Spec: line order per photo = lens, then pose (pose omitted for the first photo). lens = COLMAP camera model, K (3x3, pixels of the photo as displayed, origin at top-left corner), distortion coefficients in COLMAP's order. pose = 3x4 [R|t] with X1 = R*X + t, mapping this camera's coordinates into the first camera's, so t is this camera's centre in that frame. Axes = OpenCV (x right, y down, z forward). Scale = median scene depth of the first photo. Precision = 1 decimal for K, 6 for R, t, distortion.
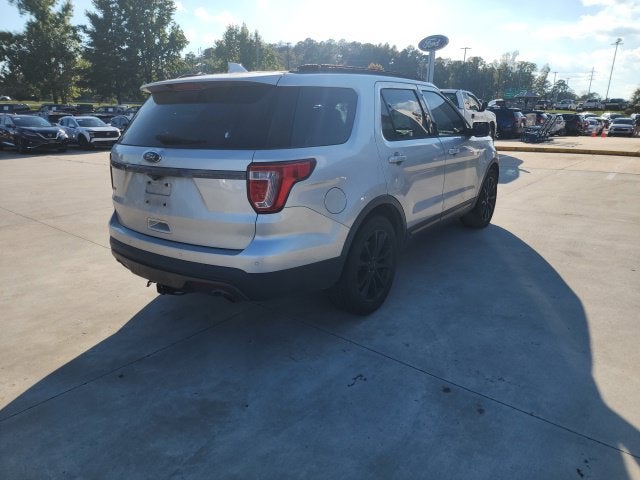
lens RADIAL K [[425.3, 0, 320.1], [0, 425.3, 244.2], [0, 0, 1]] dist [0.077521, -0.071152]
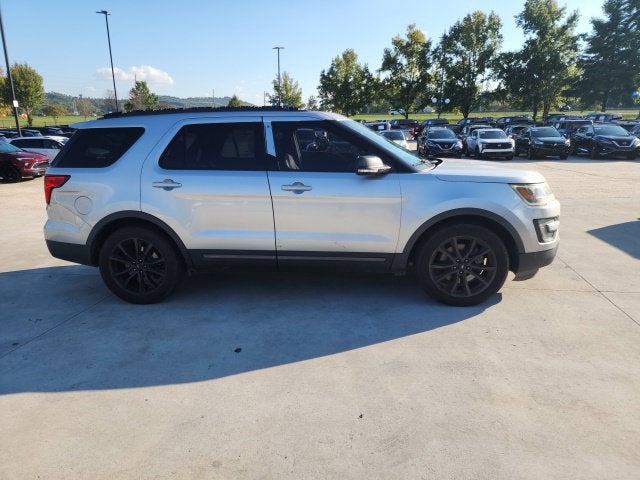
lens RADIAL K [[425.3, 0, 312.4], [0, 425.3, 236.7], [0, 0, 1]] dist [0.077521, -0.071152]
pose [[0.495815, 0.207357, -0.843309, 0.073515], [-0.234994, 0.966883, 0.099579, -0.014299], [0.836029, 0.148800, 0.528123, 0.038534]]
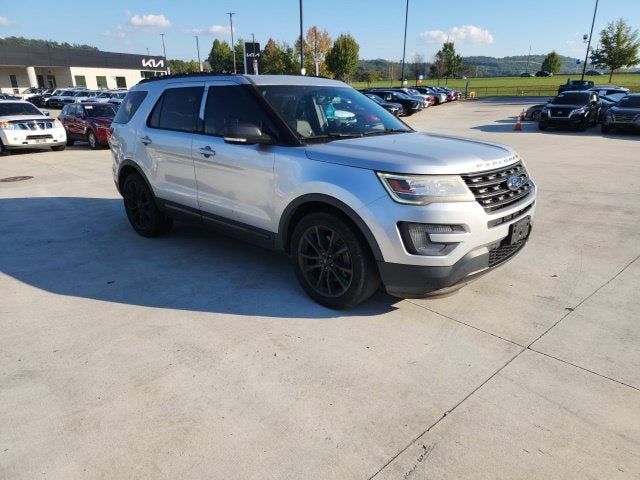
lens RADIAL K [[425.5, 0, 325.2], [0, 425.5, 244.3], [0, 0, 1]] dist [0.074081, -0.065110]
pose [[-0.117017, 0.327924, -0.937429, 0.081453], [-0.277088, 0.895650, 0.347897, -0.028888], [0.953692, 0.300460, -0.013943, 0.088409]]
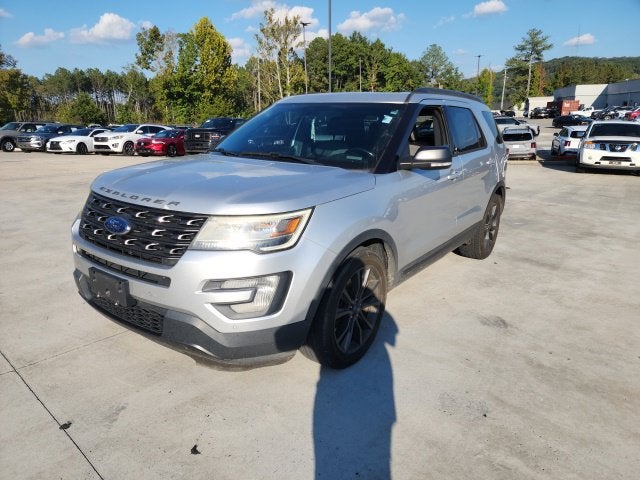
lens RADIAL K [[425.3, 0, 311.3], [0, 425.3, 243.6], [0, 0, 1]] dist [0.077521, -0.071152]
pose [[-0.999643, -0.005064, 0.026225, 0.011818], [0.009875, 0.842229, 0.539029, -0.042549], [-0.024817, 0.539096, -0.841879, 0.138428]]
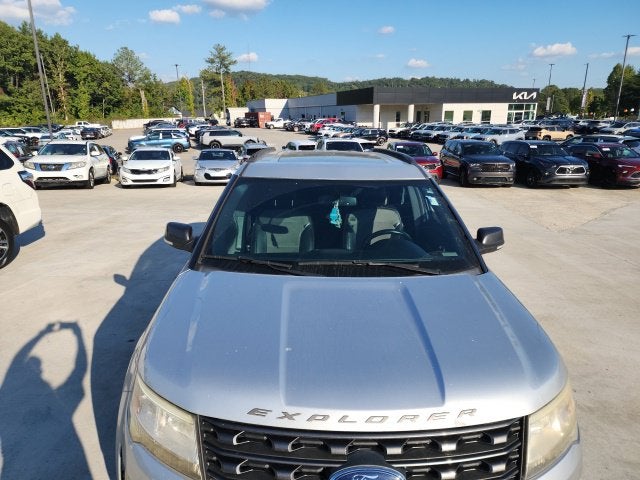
lens RADIAL K [[430.2, 0, 314.2], [0, 430.2, 238.5], [0, 0, 1]] dist [0.060933, -0.054508]
pose [[-0.807780, 0.149380, -0.570242, 0.042146], [-0.169379, 0.867749, 0.467249, -0.043583], [0.564625, 0.474022, -0.675649, 0.113633]]
